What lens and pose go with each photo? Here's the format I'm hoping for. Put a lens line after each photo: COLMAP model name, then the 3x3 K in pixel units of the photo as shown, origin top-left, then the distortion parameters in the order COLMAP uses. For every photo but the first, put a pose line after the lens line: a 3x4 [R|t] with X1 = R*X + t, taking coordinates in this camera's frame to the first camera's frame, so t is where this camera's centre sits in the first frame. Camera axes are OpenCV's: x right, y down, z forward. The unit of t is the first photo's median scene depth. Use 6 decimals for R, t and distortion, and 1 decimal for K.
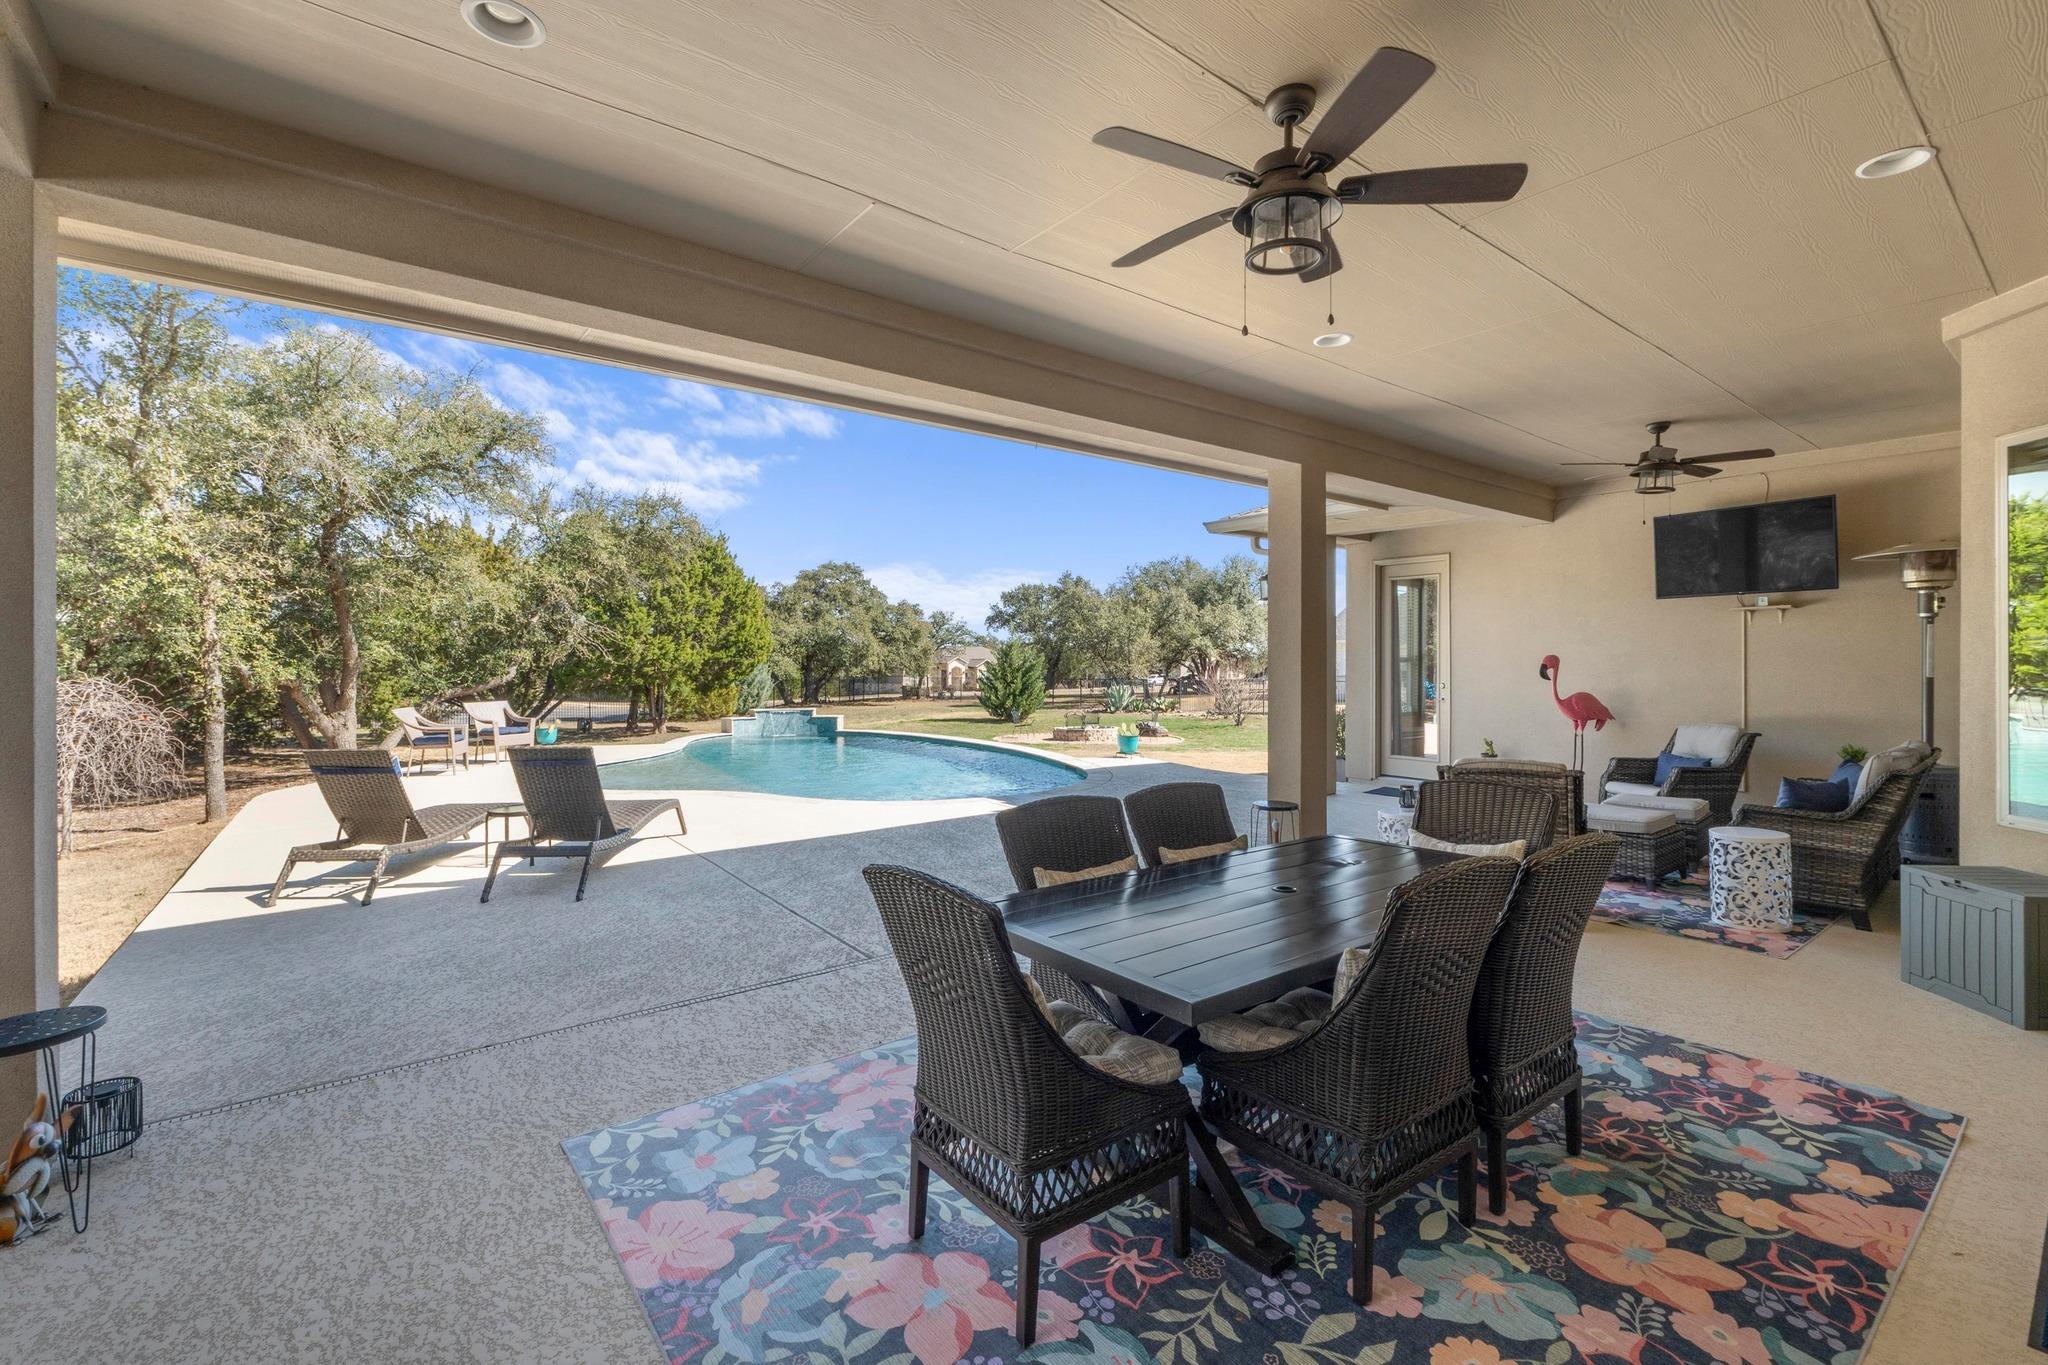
lens RADIAL K [[881.1, 0, 1020.2], [0, 881.1, 658.8], [0, 0, 1]] dist [-0.004783, -0.000510]
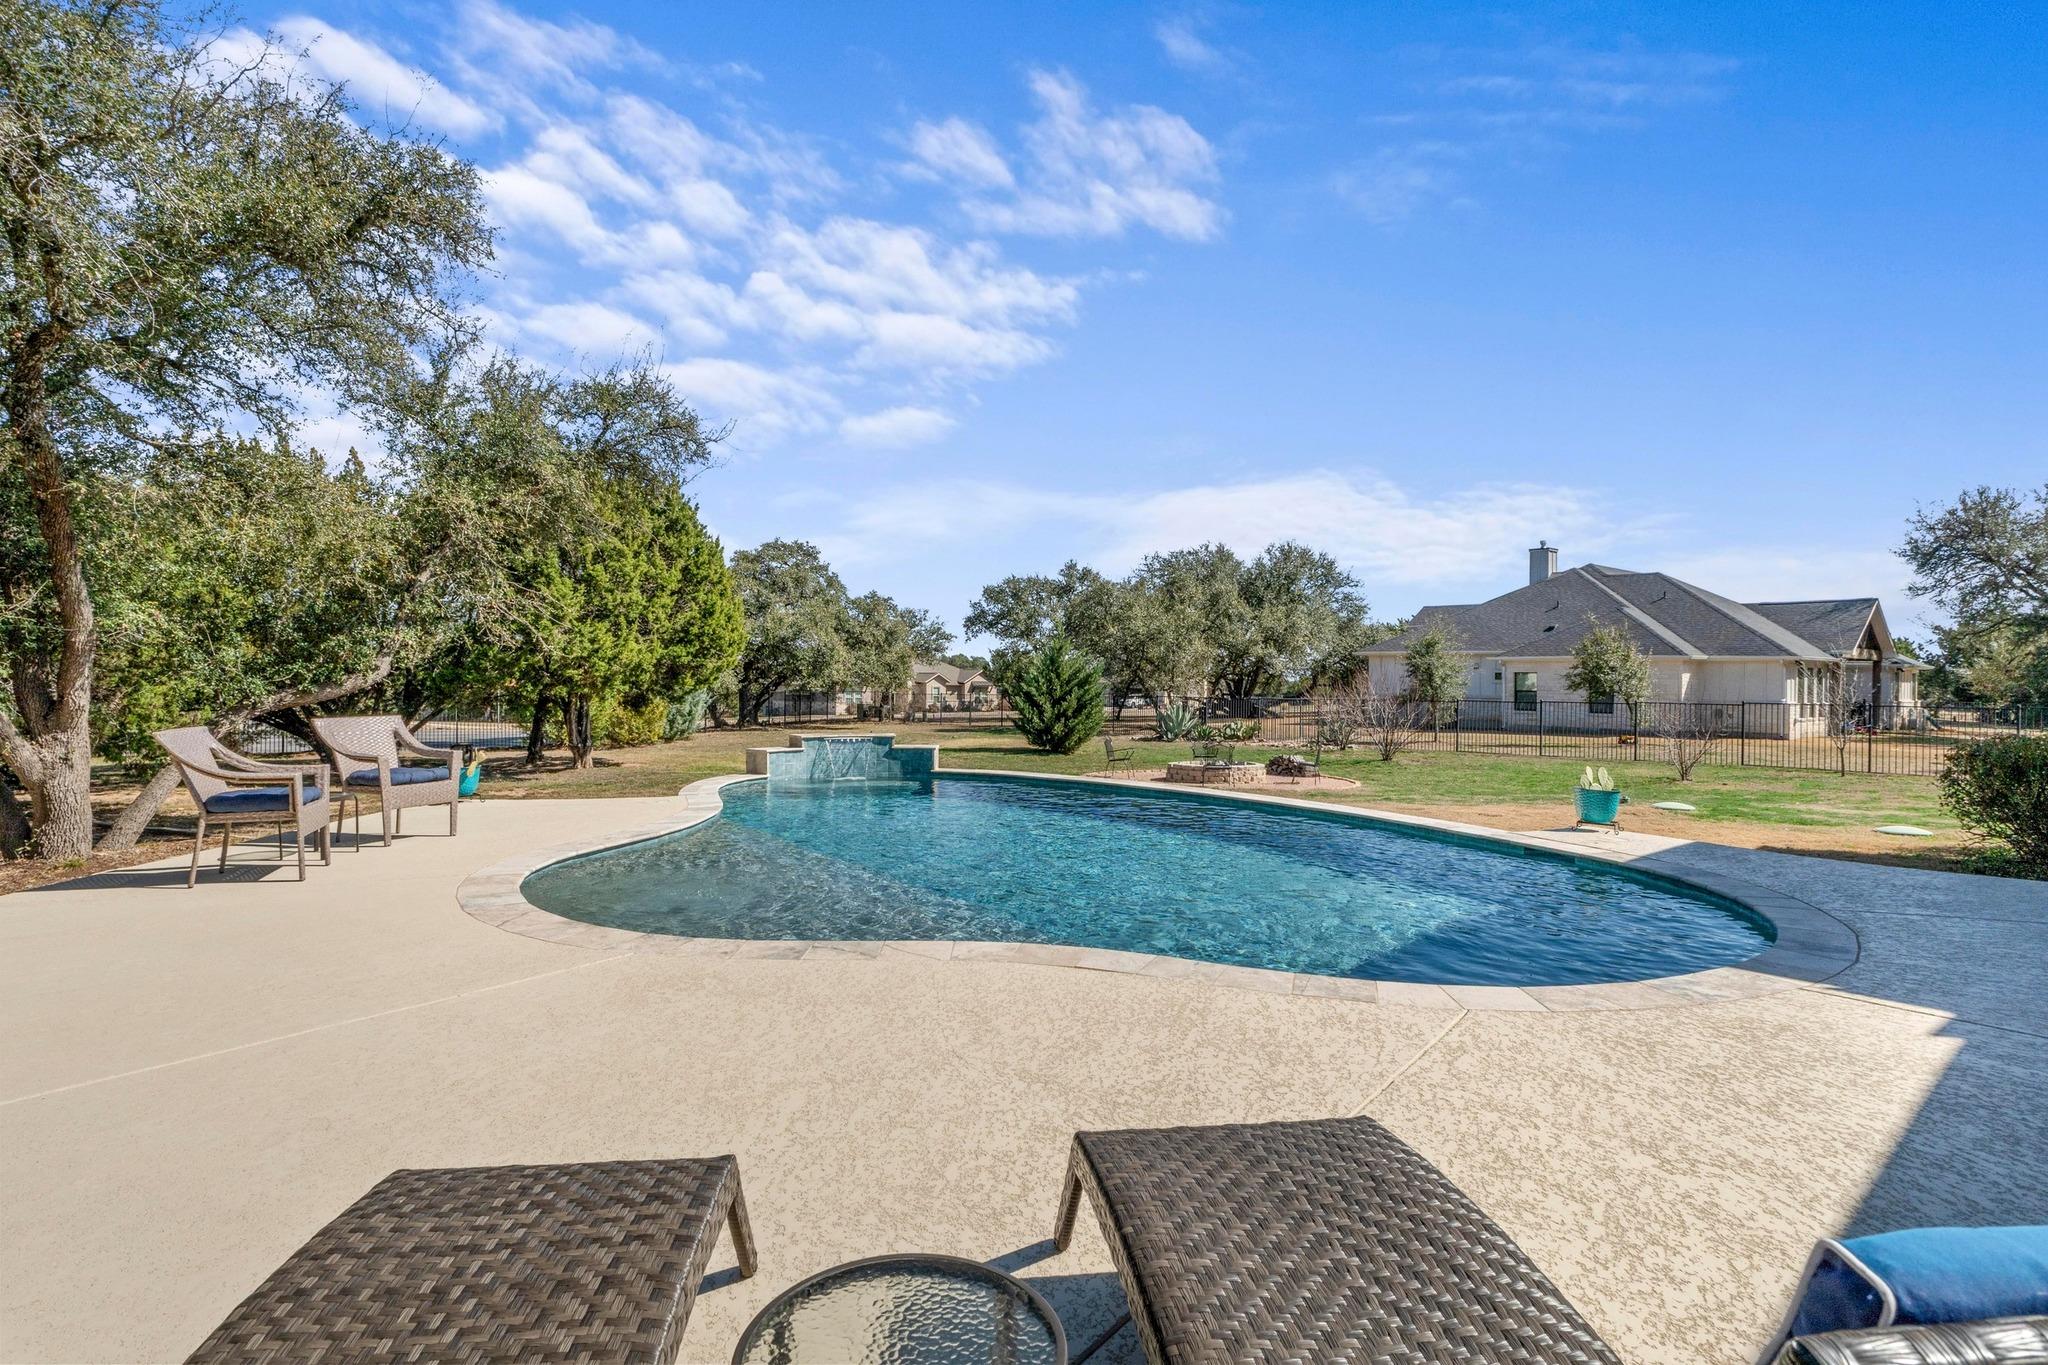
lens RADIAL K [[1025.9, 0, 1016.1], [0, 1025.9, 678.9], [0, 0, 1]] dist [-0.008501, 0.000705]
pose [[0.997268, 0.011501, 0.072971, -0.110137], [-0.011694, 0.999929, 0.002212, 0.008563], [-0.072941, -0.003059, 0.997332, 0.156324]]
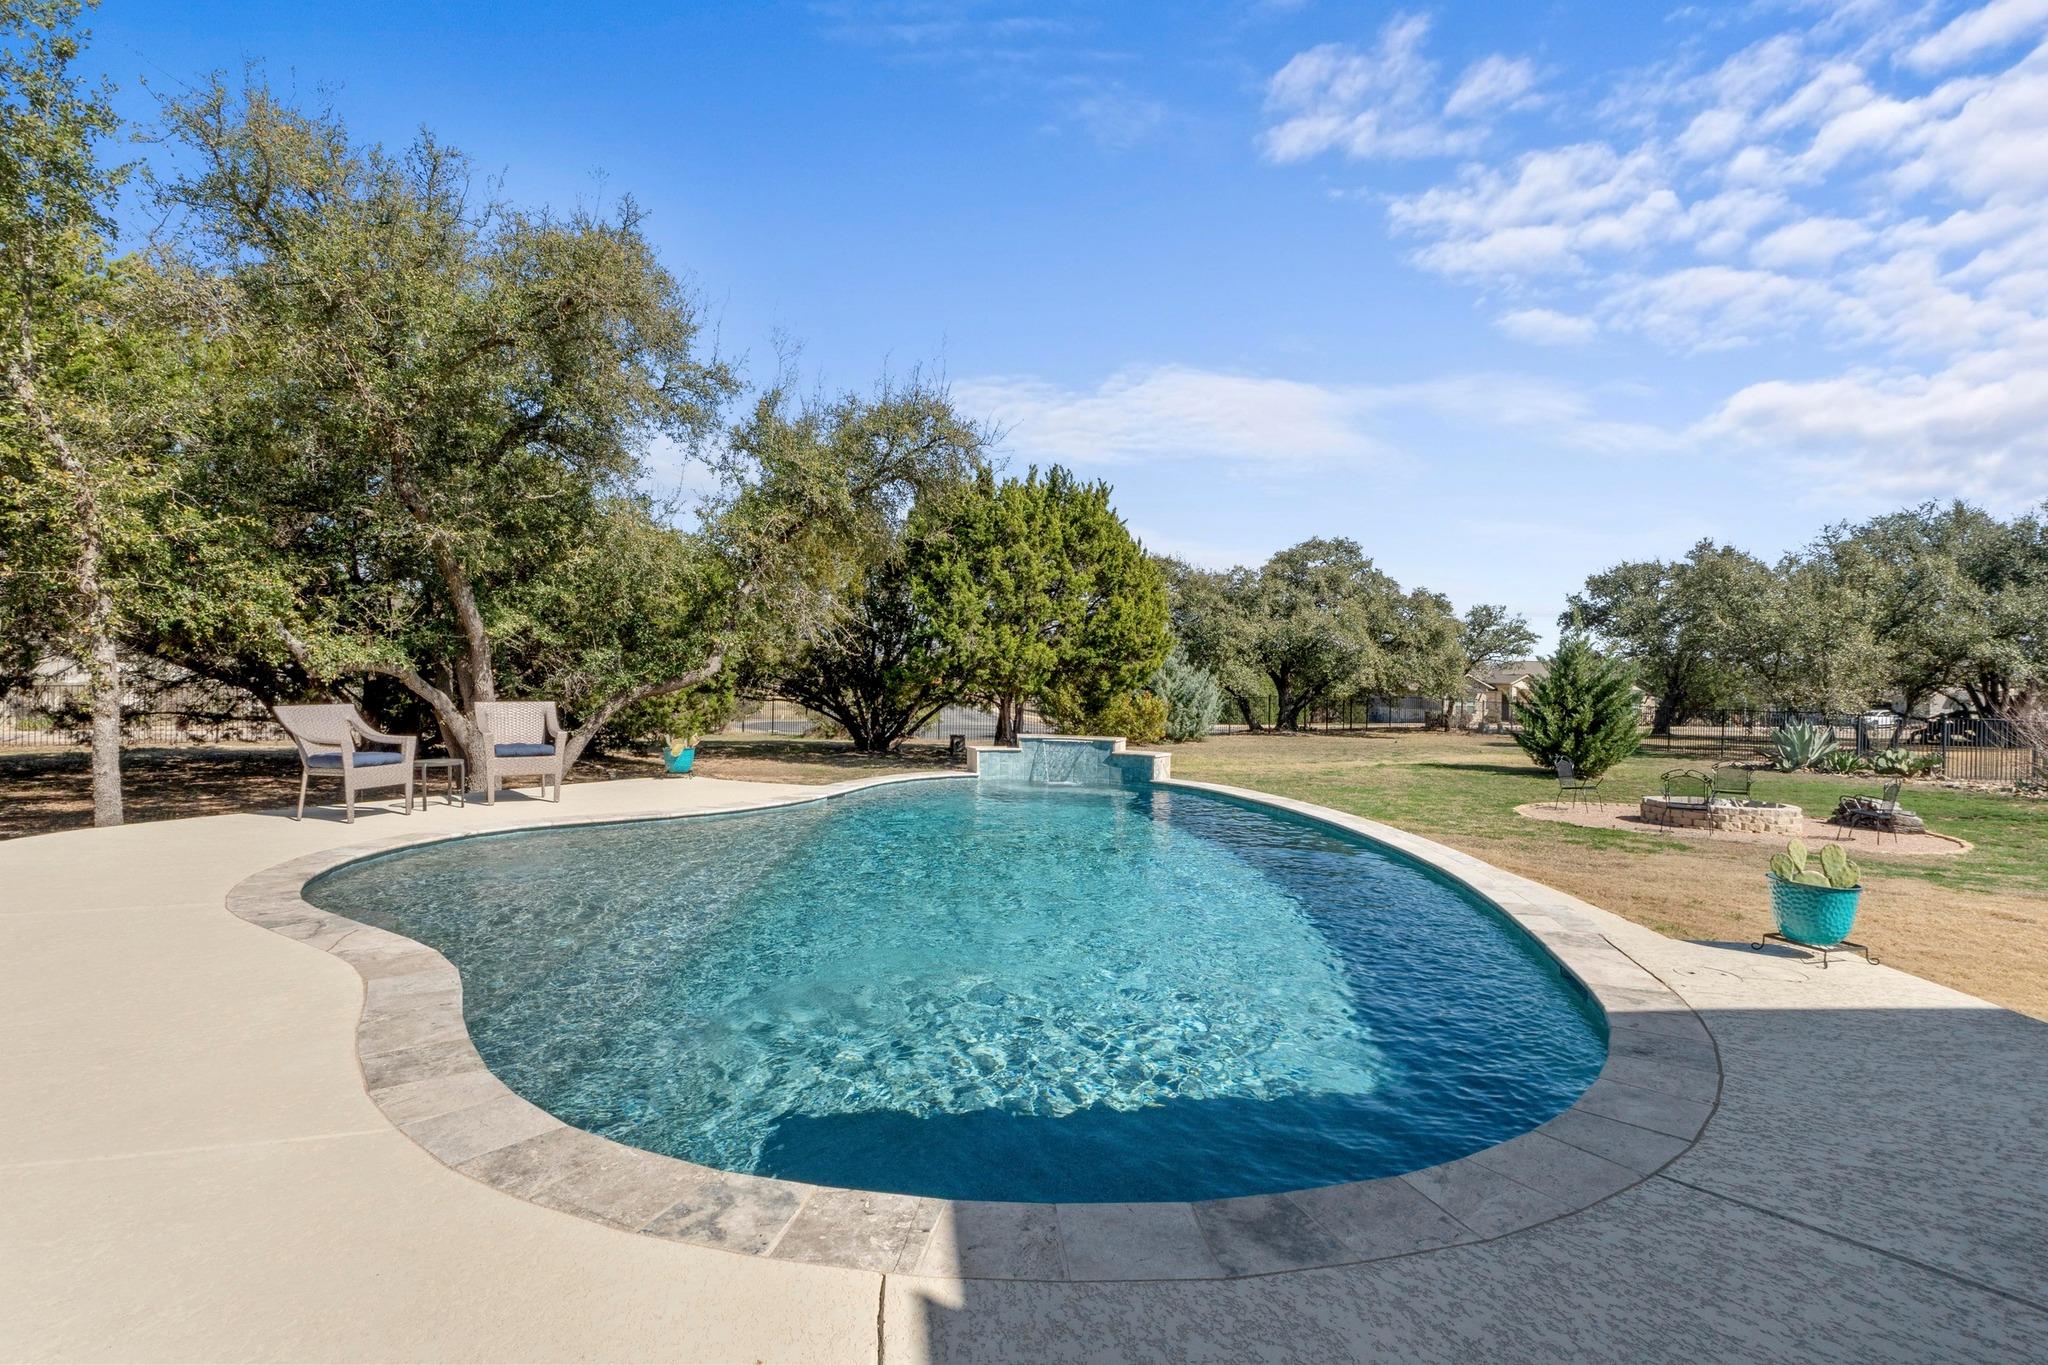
lens RADIAL K [[1025.9, 0, 1016.1], [0, 1025.9, 678.9], [0, 0, 1]] dist [-0.008501, 0.000705]
pose [[0.853327, 0.020365, -0.520978, 0.027960], [-0.019447, 0.999785, 0.007229, 0.007988], [0.521013, 0.003962, 0.853540, 0.220641]]
